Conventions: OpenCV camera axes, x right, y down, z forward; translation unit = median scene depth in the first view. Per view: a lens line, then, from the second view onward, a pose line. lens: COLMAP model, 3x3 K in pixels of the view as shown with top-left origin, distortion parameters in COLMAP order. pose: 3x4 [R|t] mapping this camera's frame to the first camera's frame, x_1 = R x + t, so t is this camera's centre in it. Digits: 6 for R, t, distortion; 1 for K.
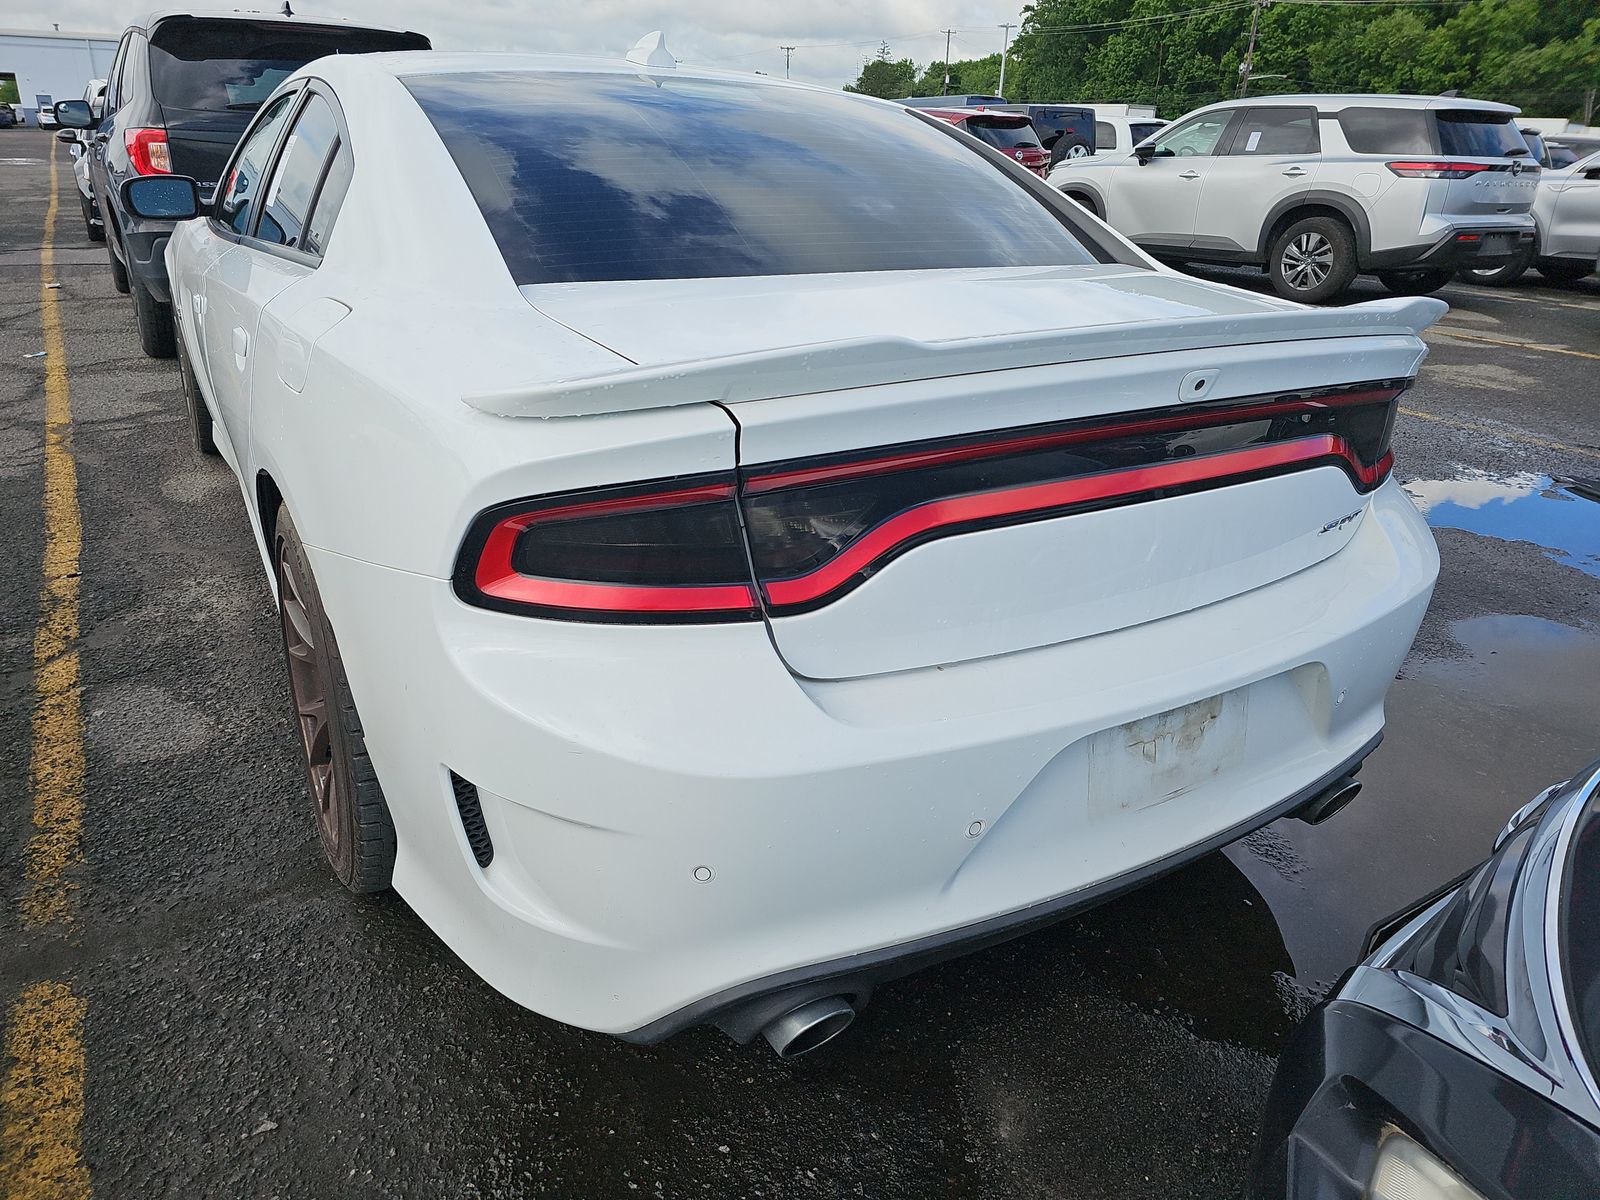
lens RADIAL K [[1087.8, 0, 799.6], [0, 1087.8, 586.0], [0, 0, 1]] dist [0.052061, -0.049970]
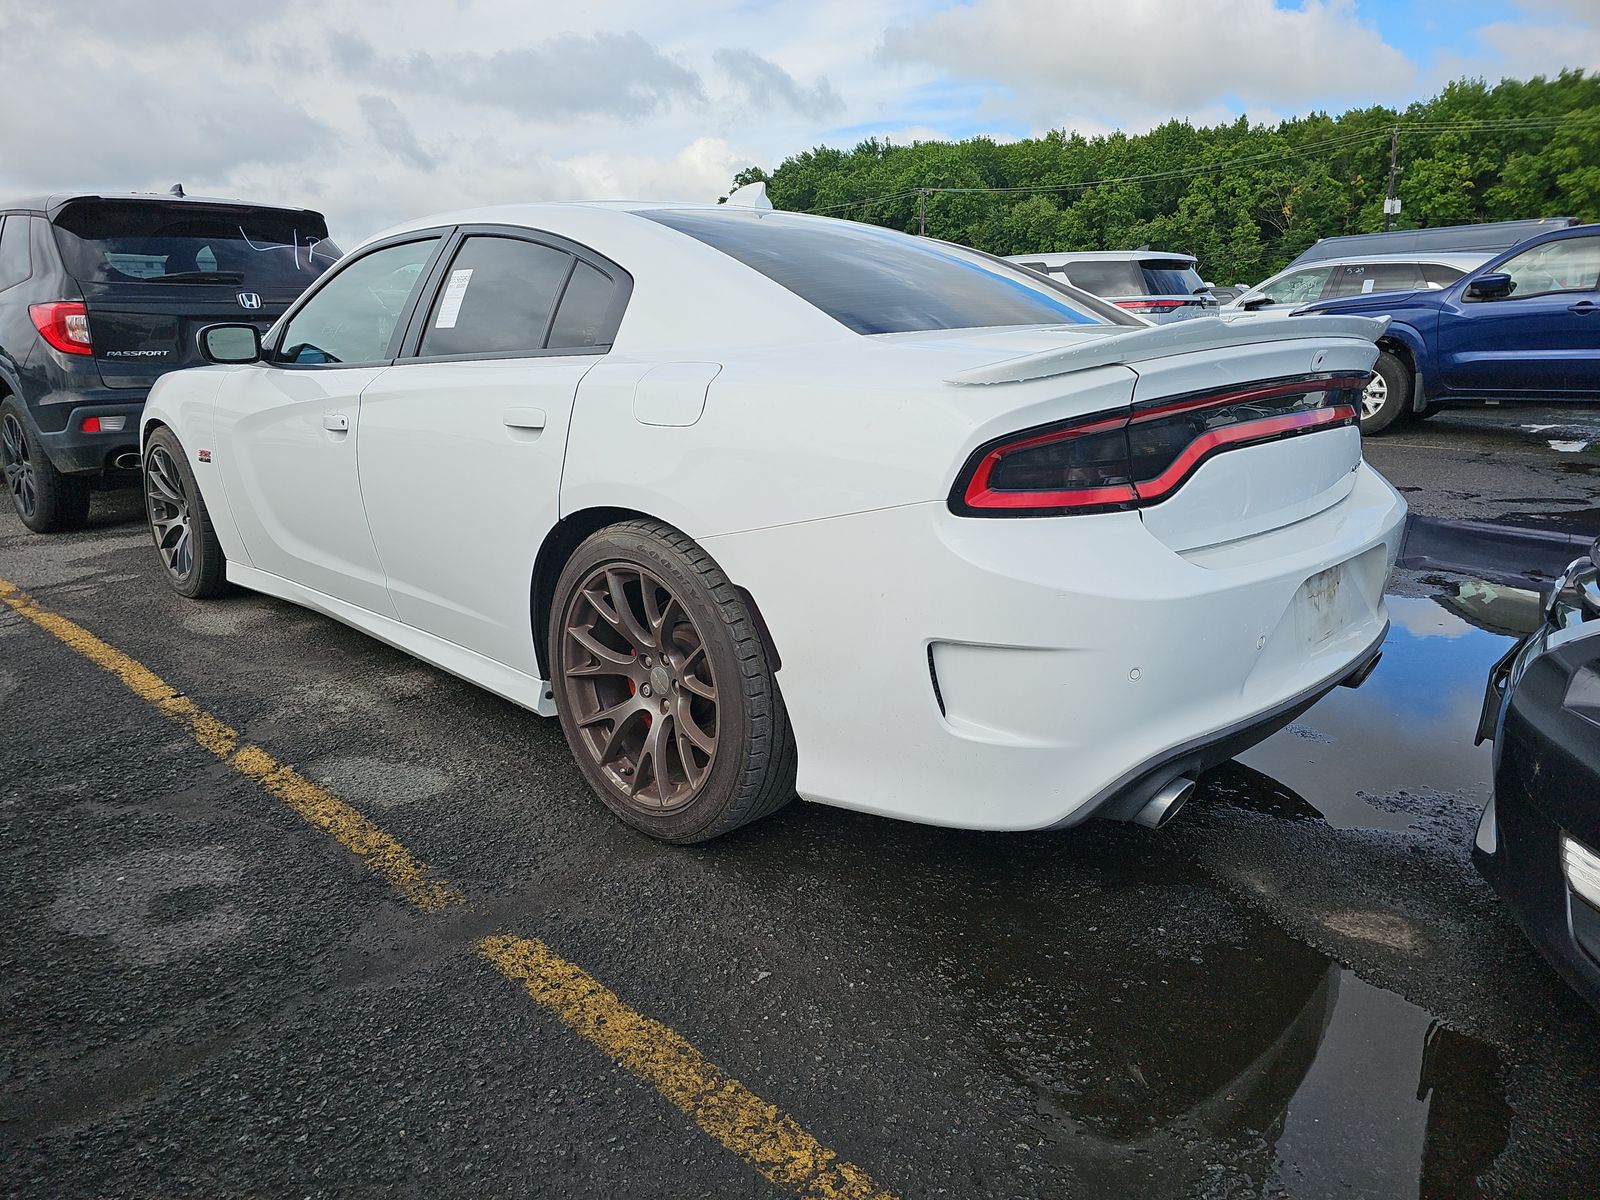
lens RADIAL K [[1087.8, 0, 804.3], [0, 1087.8, 608.6], [0, 0, 1]] dist [0.052061, -0.049970]
pose [[0.964683, -0.107505, 0.240479, -0.200205], [0.137439, 0.984233, -0.111338, 0.063549], [-0.224718, 0.140457, 0.964248, -0.082454]]
